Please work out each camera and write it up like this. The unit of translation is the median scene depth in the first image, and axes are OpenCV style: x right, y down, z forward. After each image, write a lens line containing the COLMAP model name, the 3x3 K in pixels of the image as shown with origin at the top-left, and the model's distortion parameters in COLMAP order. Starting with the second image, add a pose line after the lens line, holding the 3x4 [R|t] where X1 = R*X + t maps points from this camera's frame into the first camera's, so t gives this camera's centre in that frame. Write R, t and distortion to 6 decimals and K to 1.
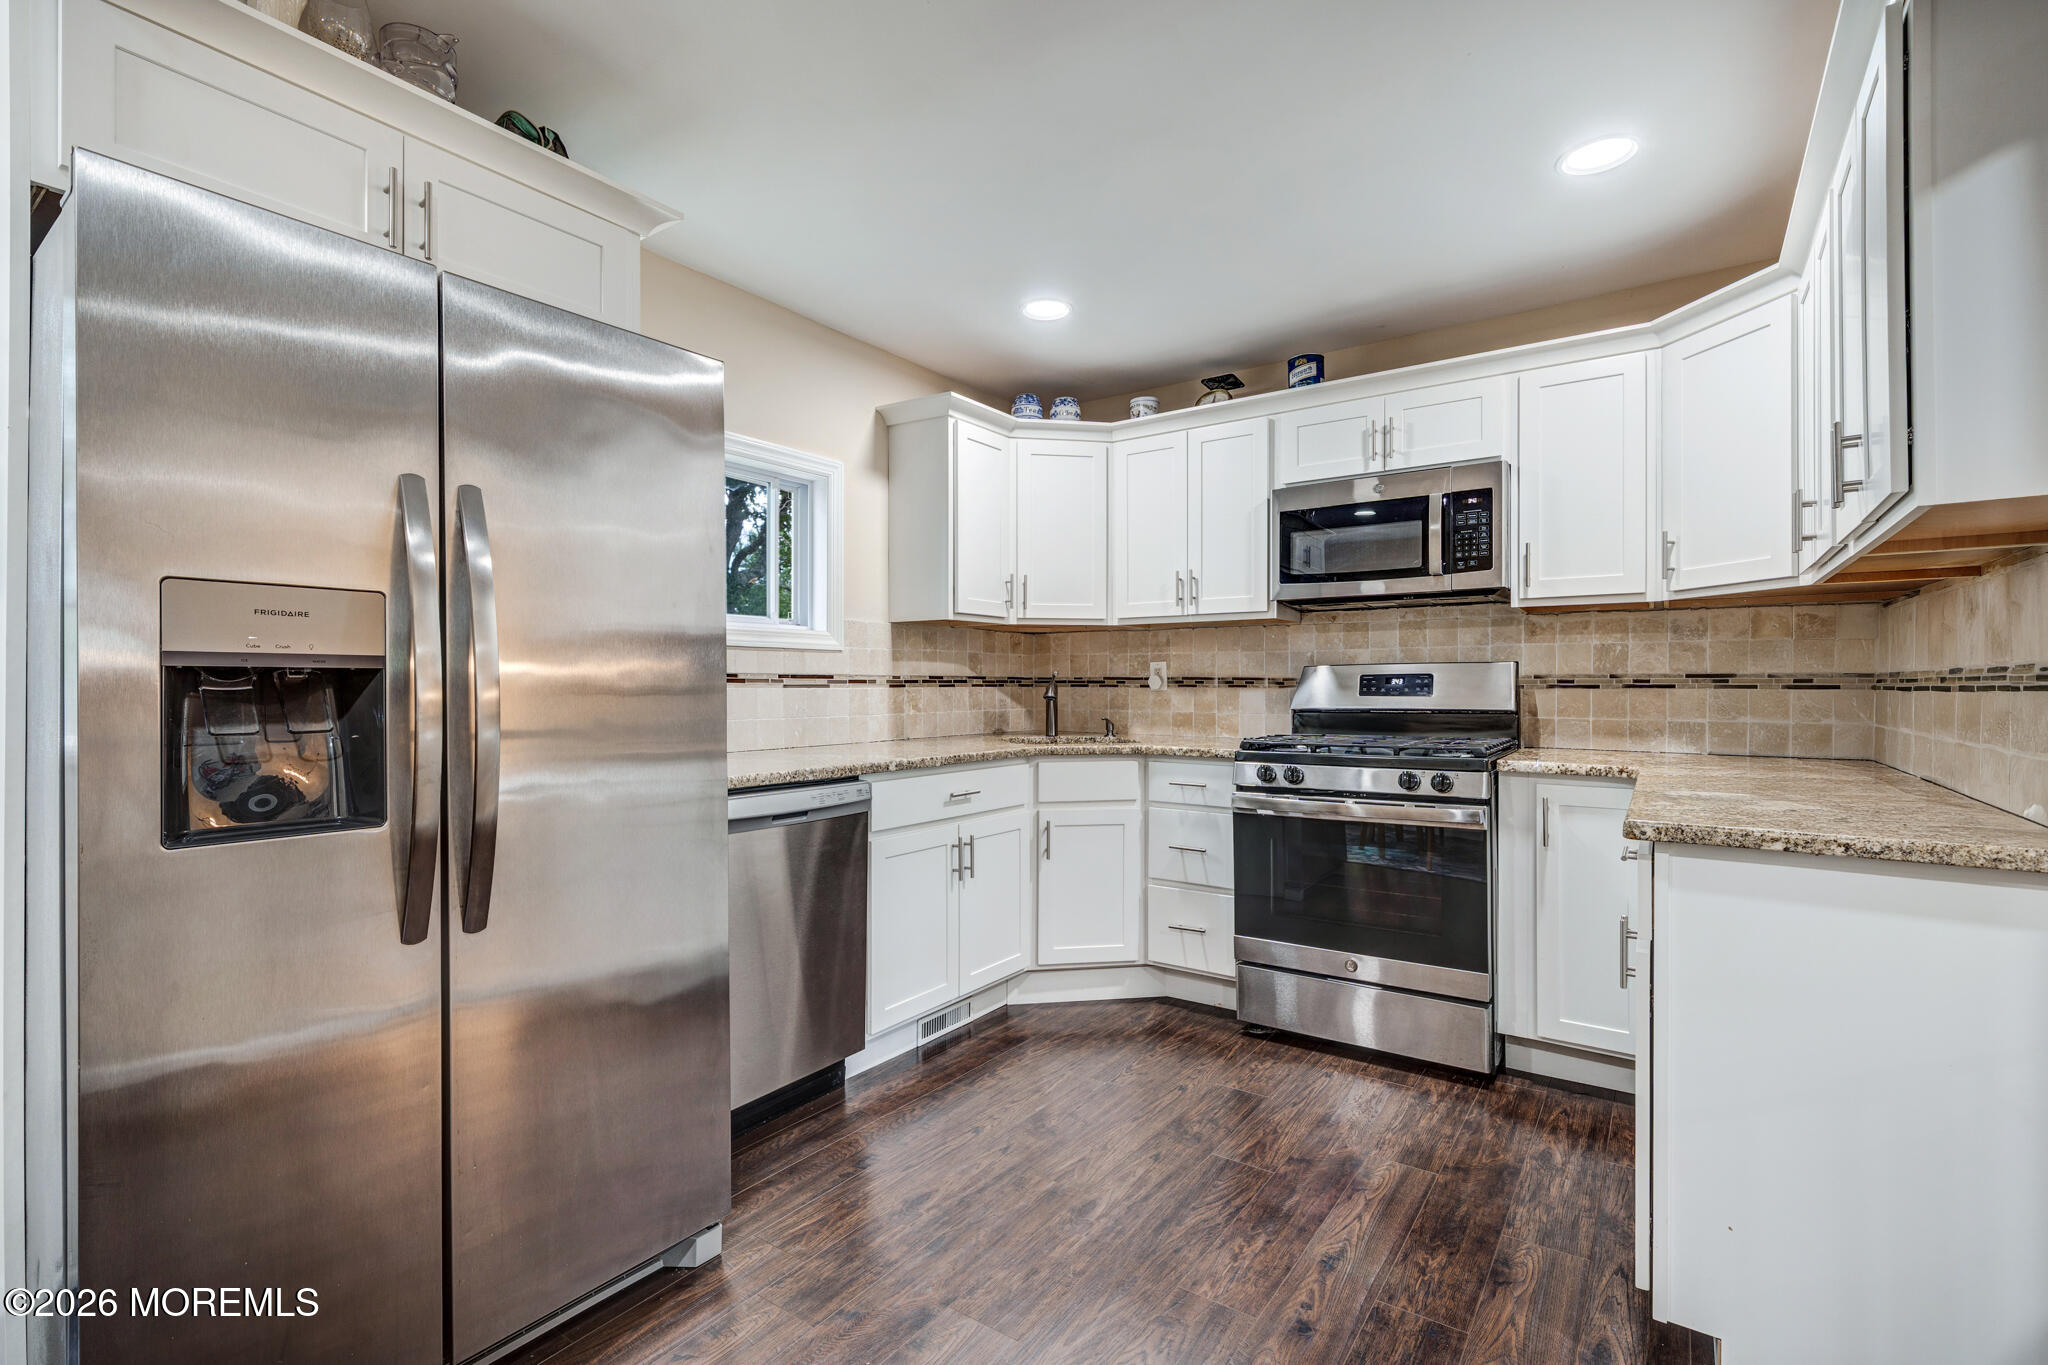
lens RADIAL K [[930.3, 0, 1016.8], [0, 930.3, 683.4], [0, 0, 1]] dist [0.000083, -0.000487]
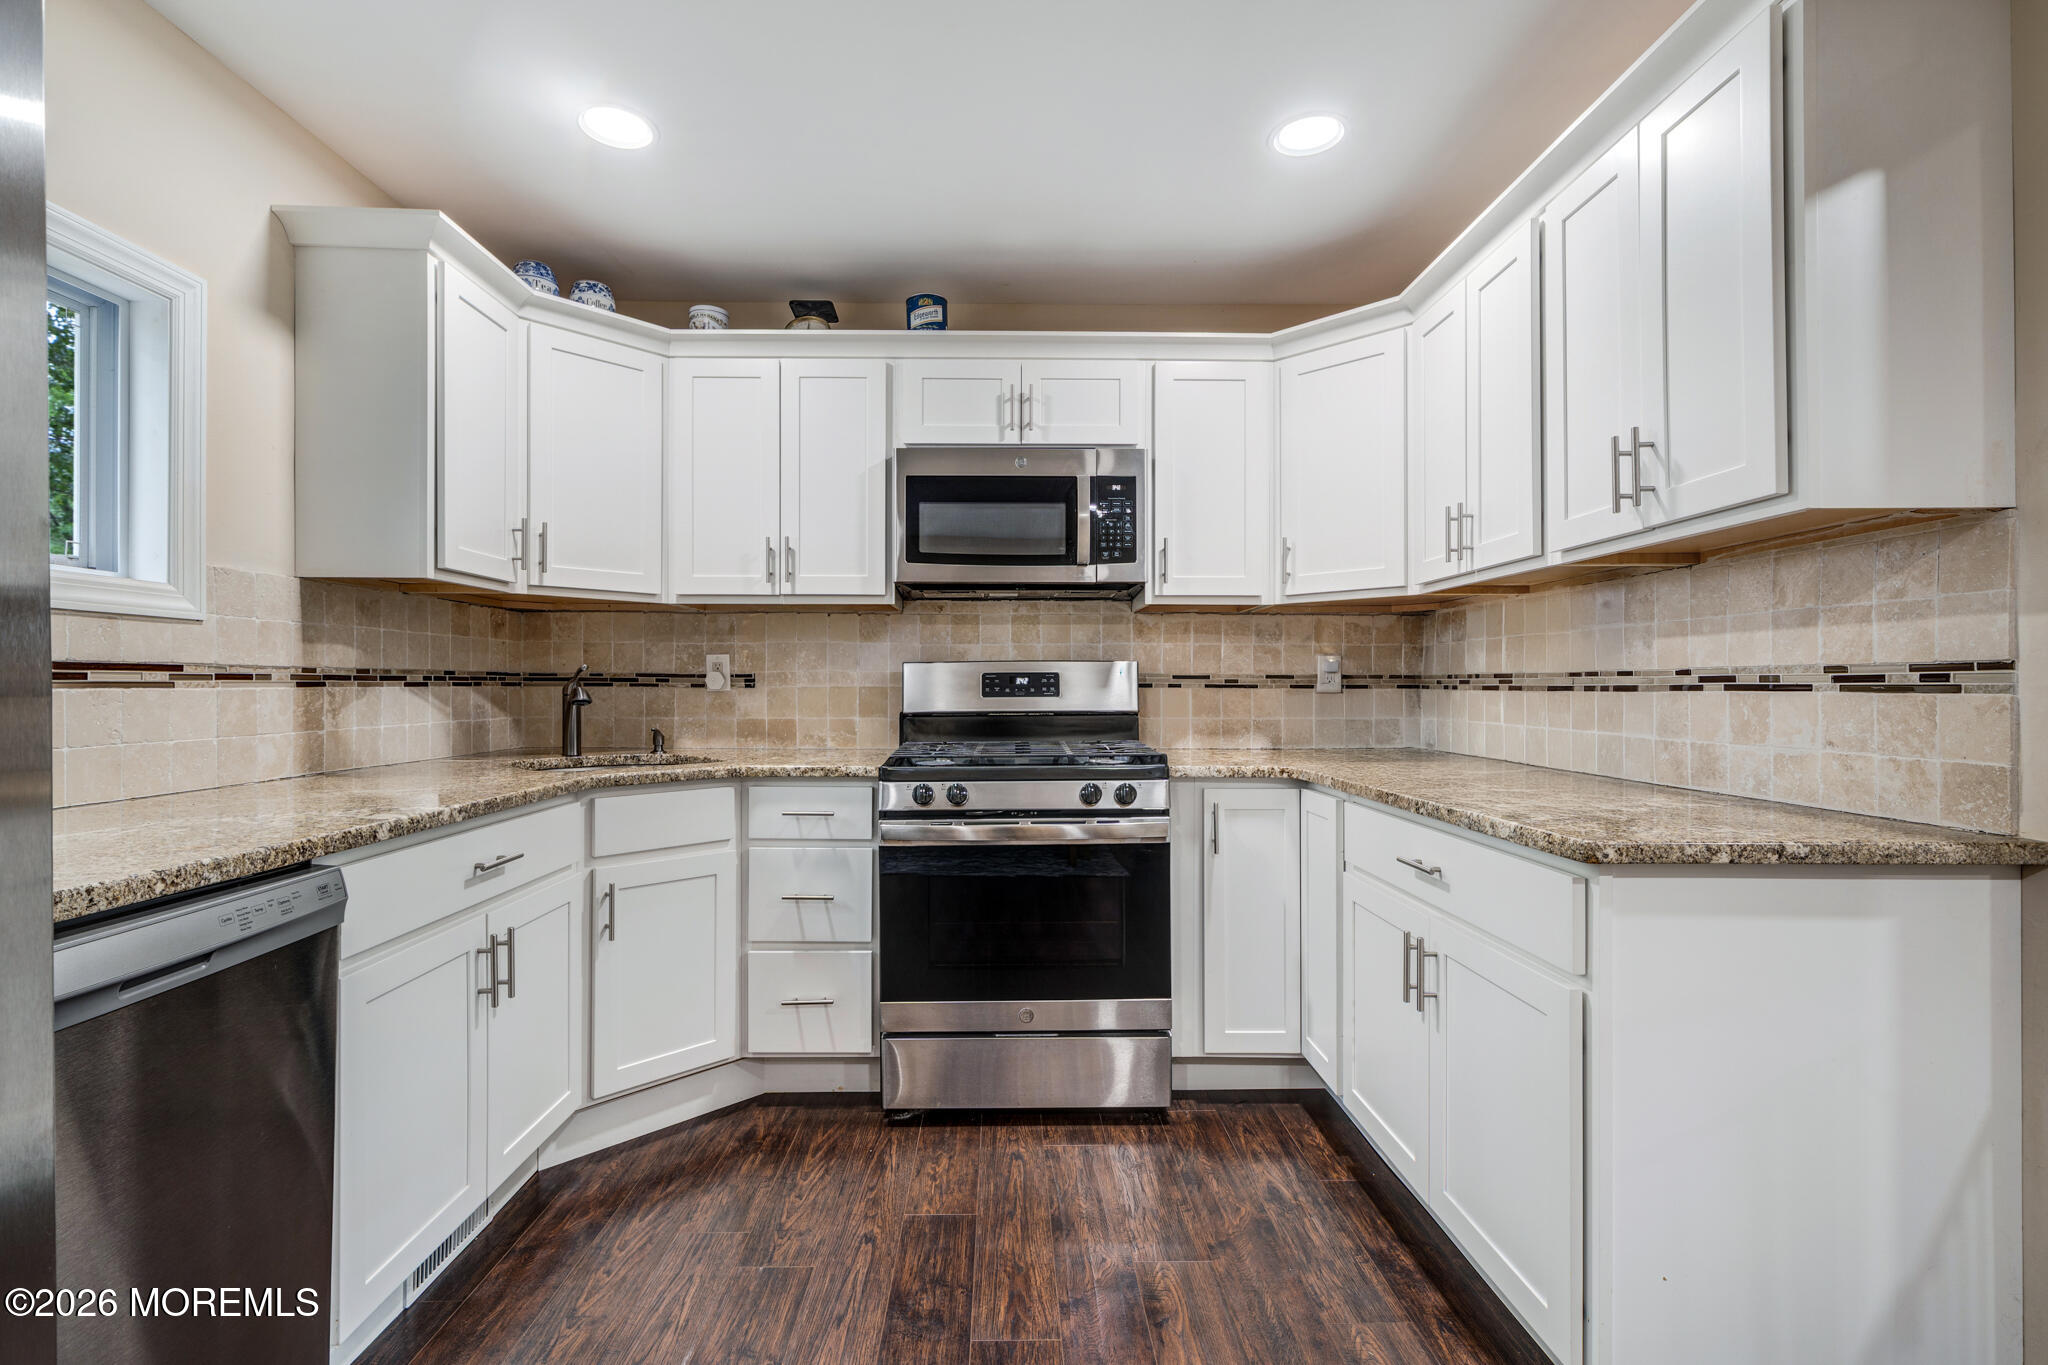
lens RADIAL K [[930.3, 0, 1026.6], [0, 930.3, 685.4], [0, 0, 1]] dist [0.000083, -0.000487]
pose [[0.807344, 0.001370, 0.590079, -0.126539], [-0.003084, 0.999993, 0.001897, 0.000730], [-0.590072, -0.003351, 0.807343, 0.282761]]
